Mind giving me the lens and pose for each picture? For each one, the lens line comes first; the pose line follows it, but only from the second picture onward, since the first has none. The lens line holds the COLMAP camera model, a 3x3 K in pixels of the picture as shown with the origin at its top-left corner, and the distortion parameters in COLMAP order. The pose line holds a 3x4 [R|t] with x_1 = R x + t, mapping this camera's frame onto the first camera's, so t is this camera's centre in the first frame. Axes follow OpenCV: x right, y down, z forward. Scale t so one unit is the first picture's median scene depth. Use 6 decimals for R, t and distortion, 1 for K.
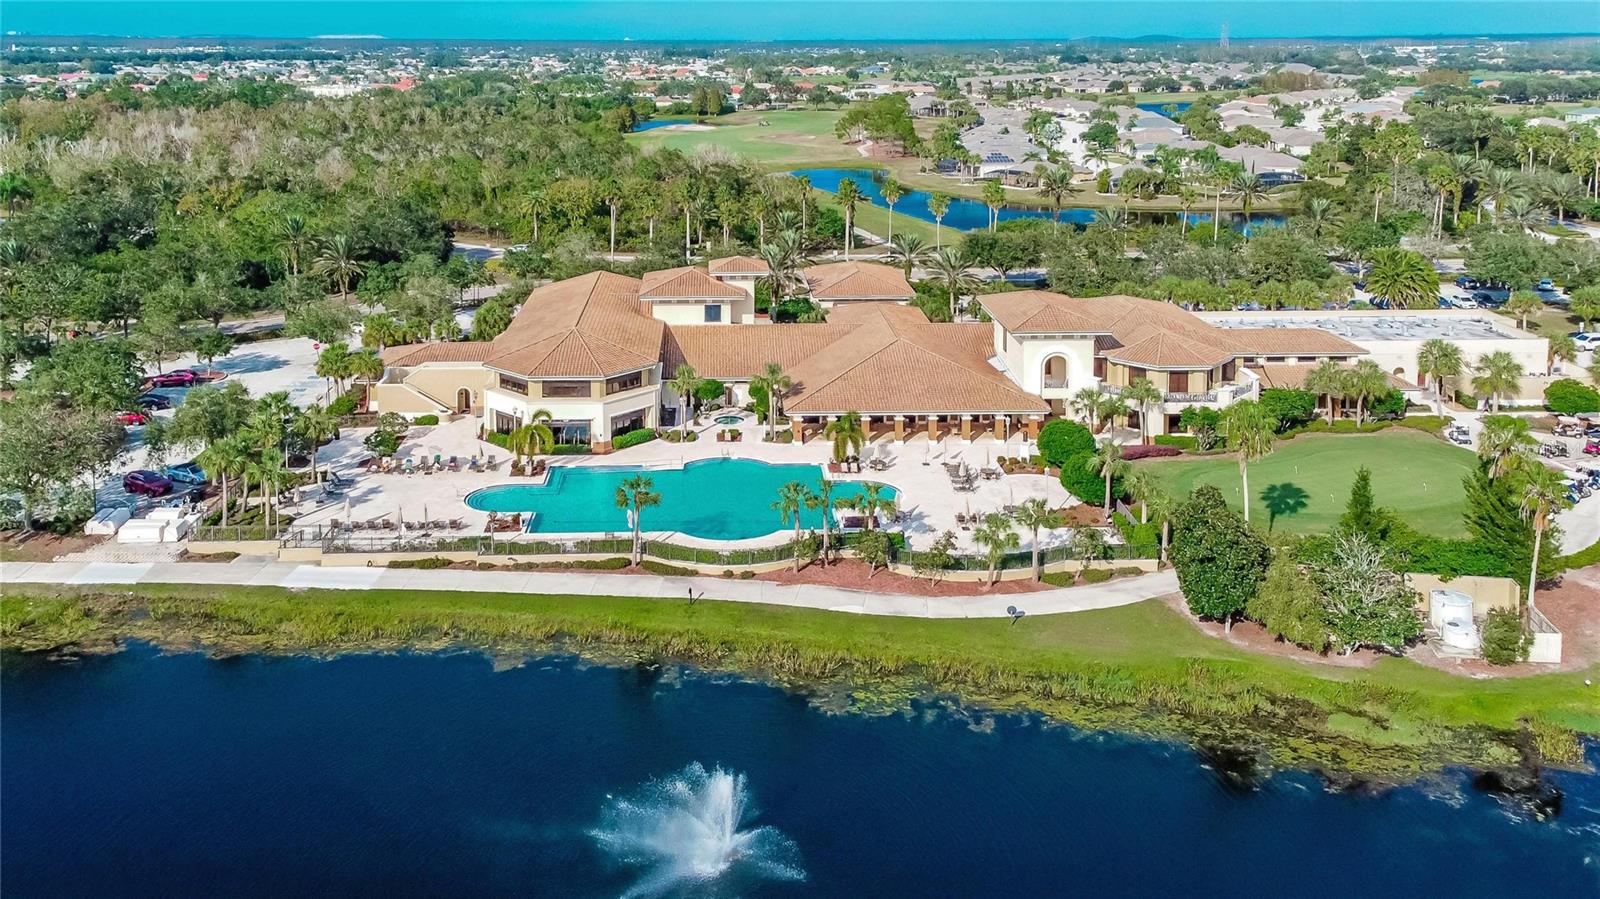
lens RADIAL K [[1053.3, 0, 874.1], [0, 1053.3, 466.4], [0, 0, 1]] dist [0.010881, 0.004923]
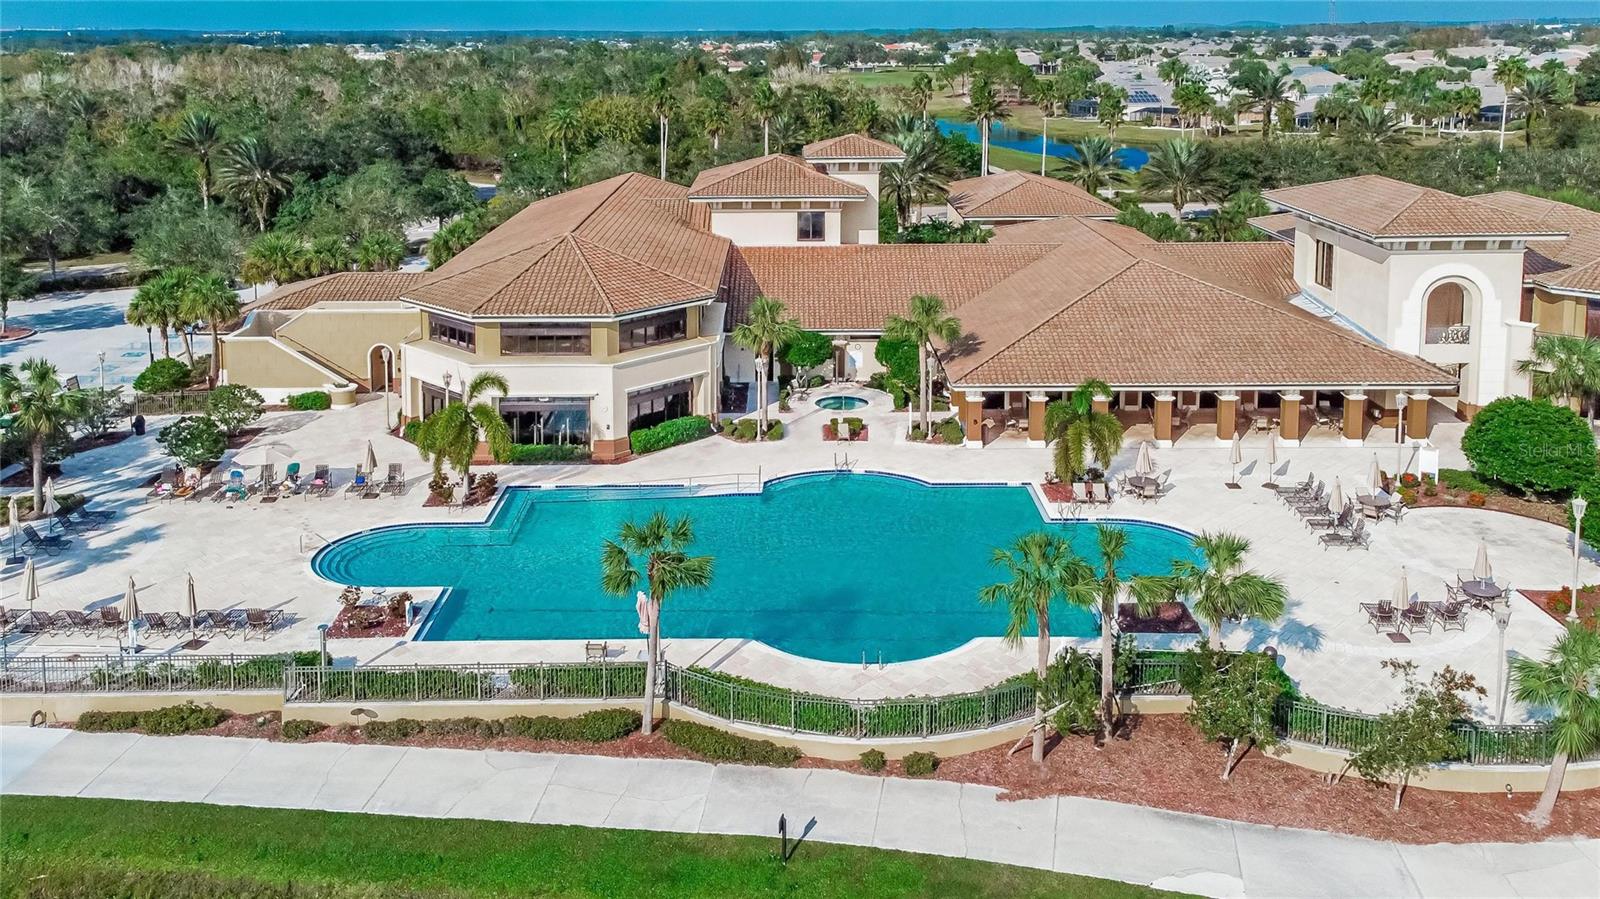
lens RADIAL K [[1053.3, 0, 799.6], [0, 1053.3, 448.9], [0, 0, 1]] dist [0.010881, 0.004923]
pose [[0.990734, 0.002361, -0.135793, -0.092205], [-0.005874, 0.999658, -0.025477, -0.005766], [0.135687, 0.026039, 0.990410, 0.488431]]
